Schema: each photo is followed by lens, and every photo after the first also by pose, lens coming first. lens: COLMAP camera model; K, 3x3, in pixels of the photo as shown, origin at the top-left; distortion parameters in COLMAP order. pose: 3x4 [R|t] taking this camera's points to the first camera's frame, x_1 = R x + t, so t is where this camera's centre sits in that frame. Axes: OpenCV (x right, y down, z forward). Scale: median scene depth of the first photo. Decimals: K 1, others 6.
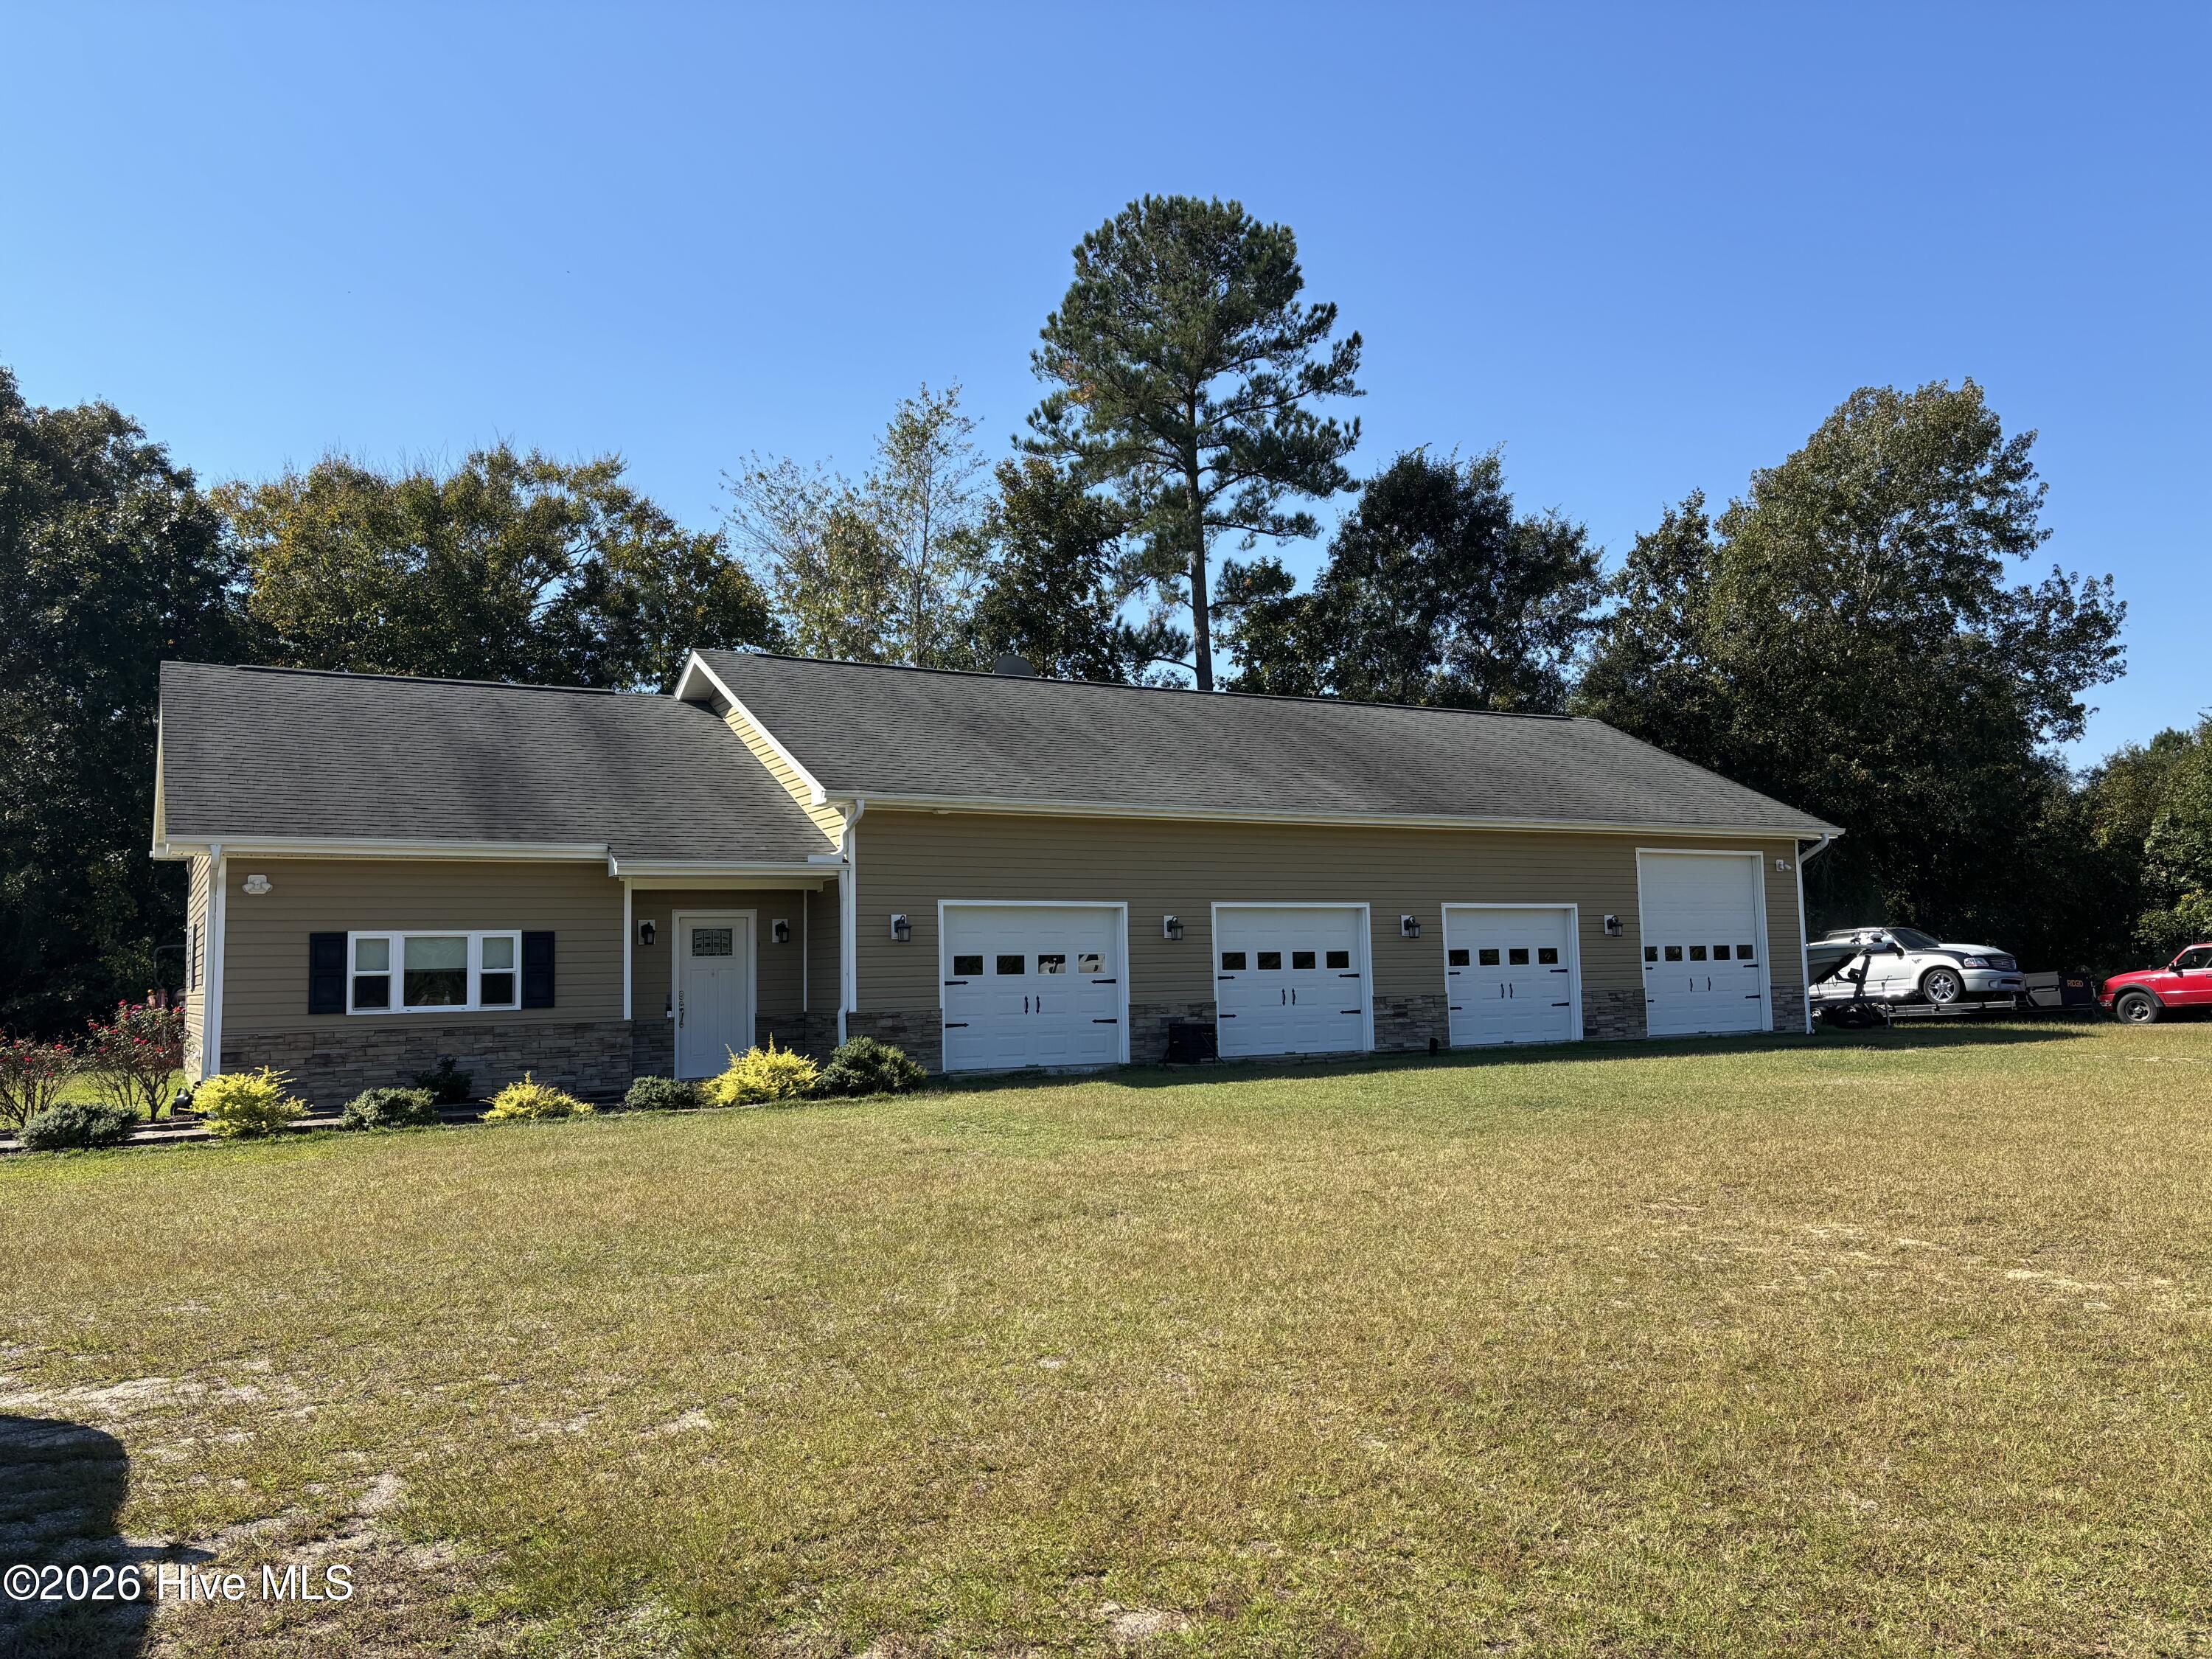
lens RADIAL K [[1683.5, 0, 1105.4], [0, 1683.5, 821.7], [0, 0, 1]] dist [0.076006, -0.087570]
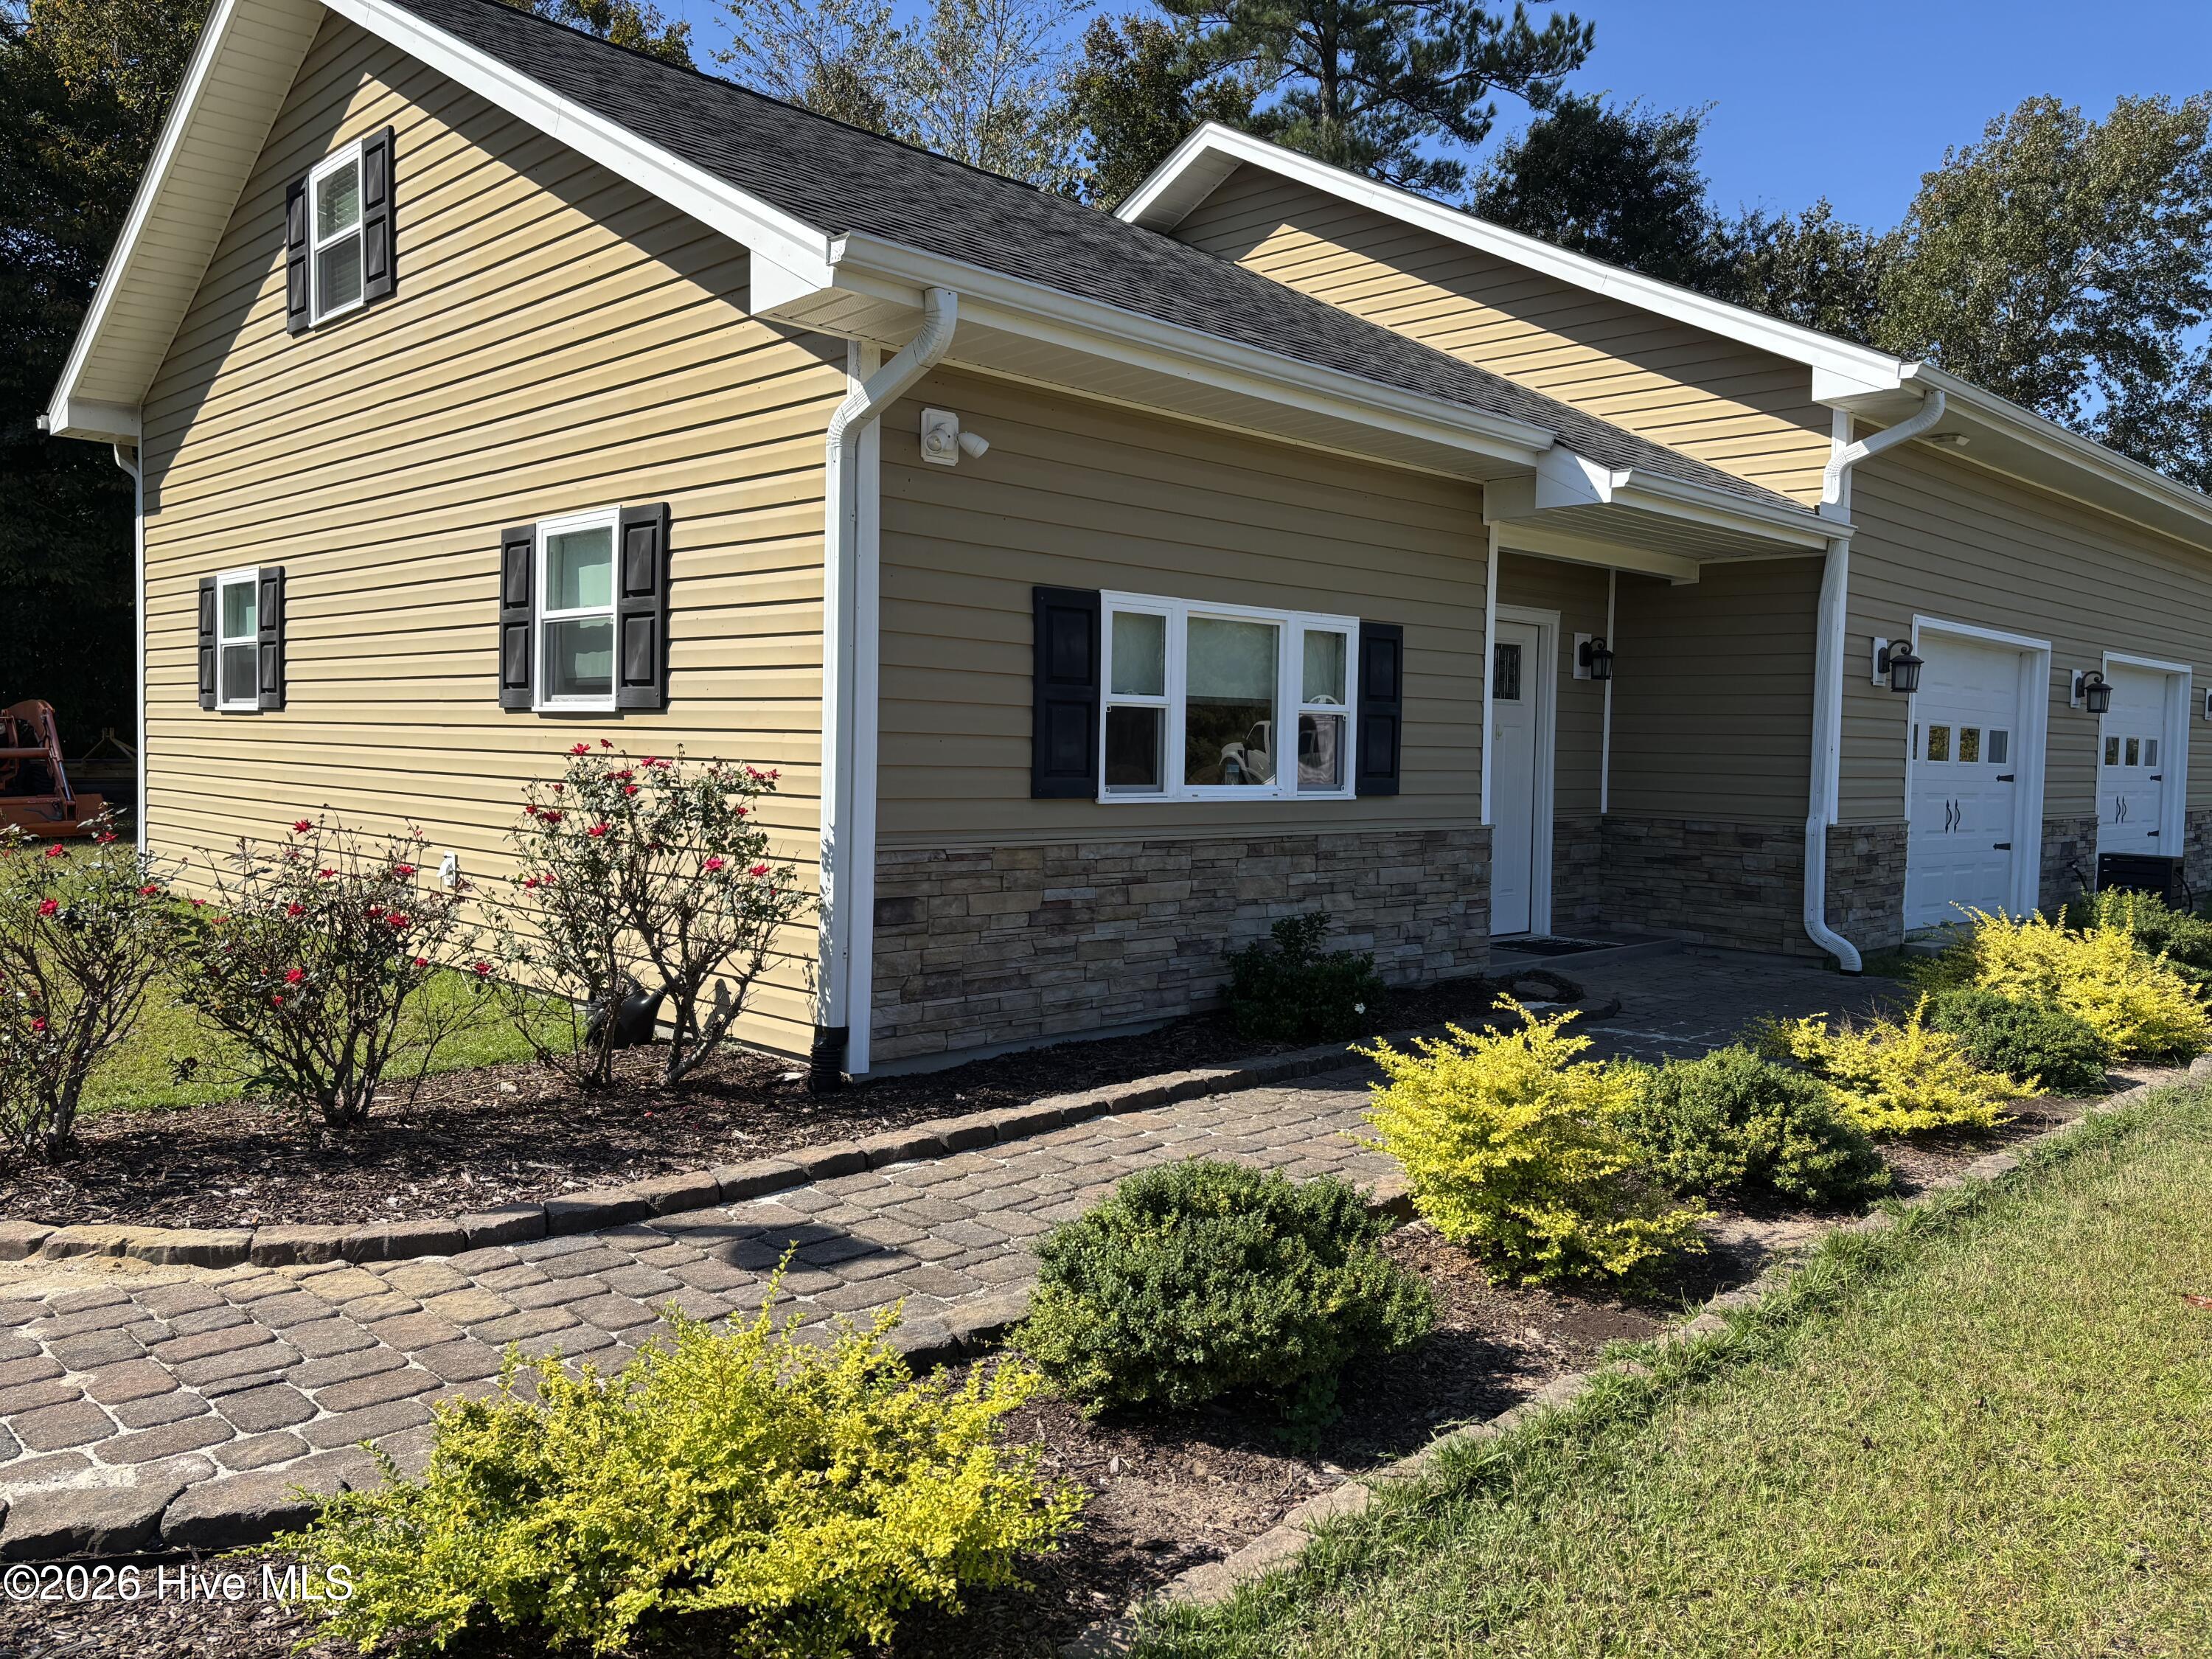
lens RADIAL K [[1683.5, 0, 1117.3], [0, 1683.5, 820.7], [0, 0, 1]] dist [0.076006, -0.087570]
pose [[0.965384, 0.033148, 0.258718, -0.419785], [-0.067920, 0.989621, 0.126641, 0.052764], [-0.251835, -0.139830, 0.957615, 0.484538]]
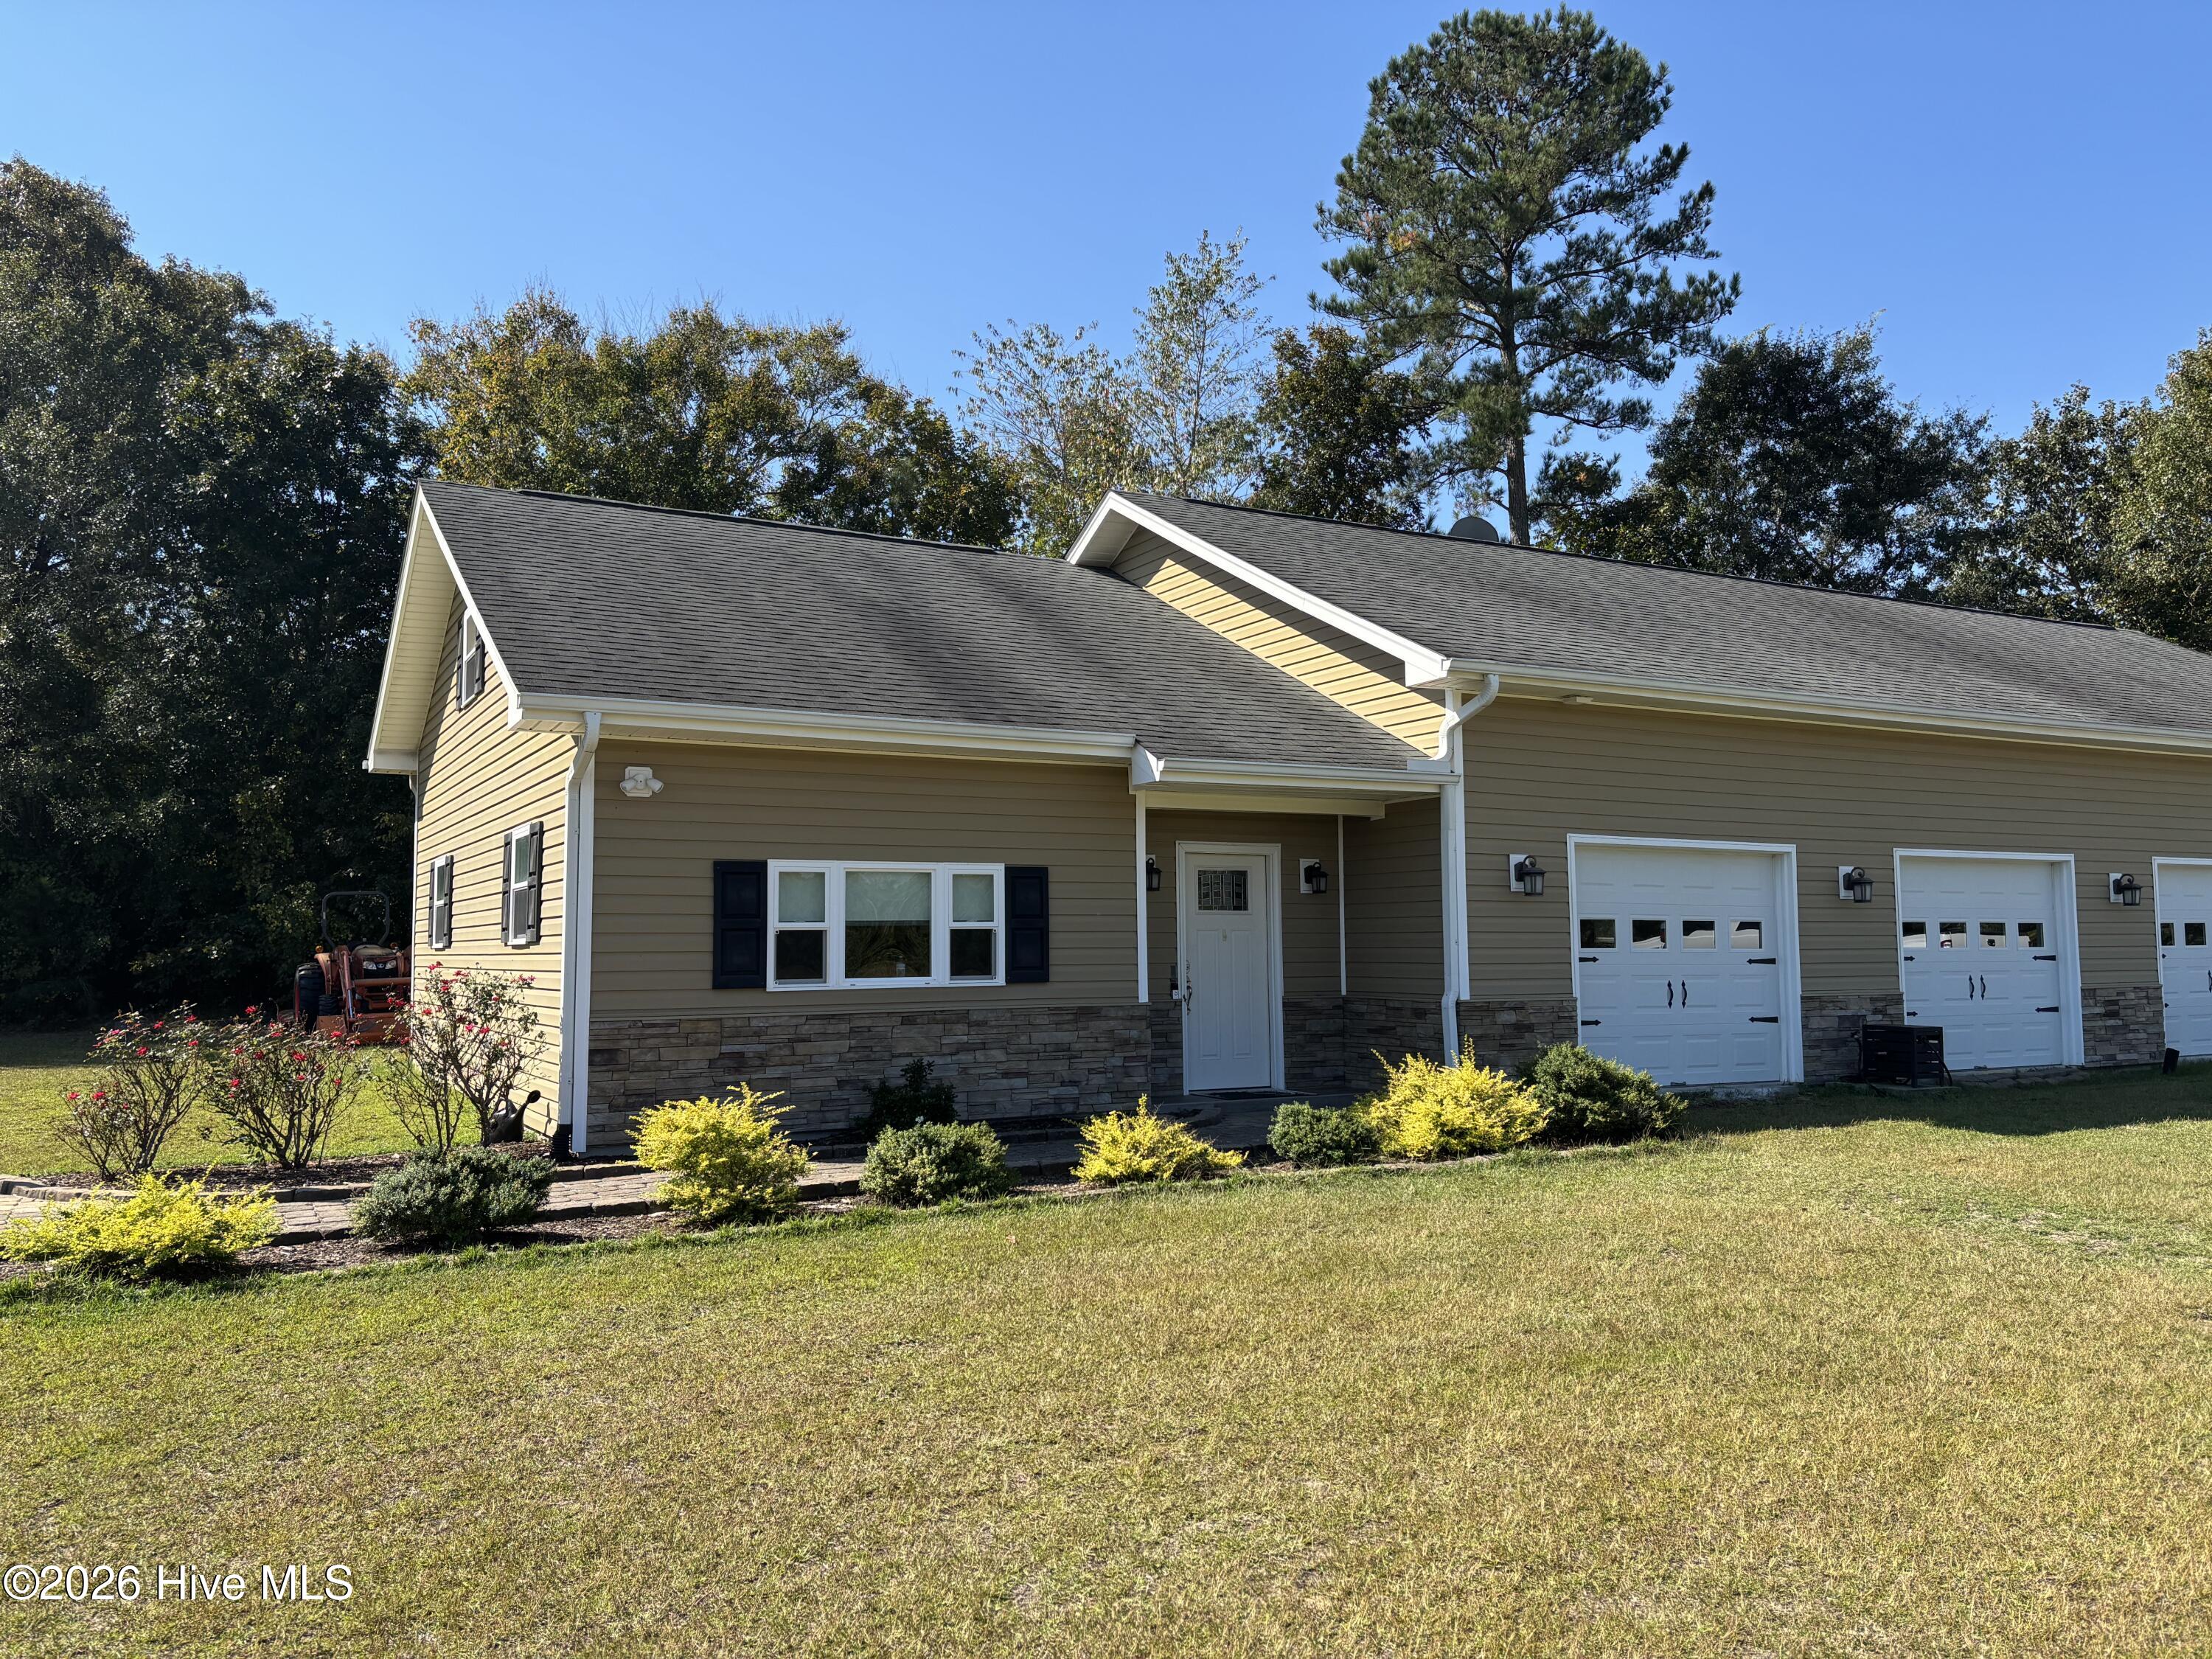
lens RADIAL K [[1683.5, 0, 1092.9], [0, 1683.5, 806.0], [0, 0, 1]] dist [0.076006, -0.087570]
pose [[0.999446, 0.014442, -0.029986, -0.236997], [-0.014209, 0.999867, 0.007966, 0.029199], [0.030097, -0.007535, 0.999519, 0.288923]]
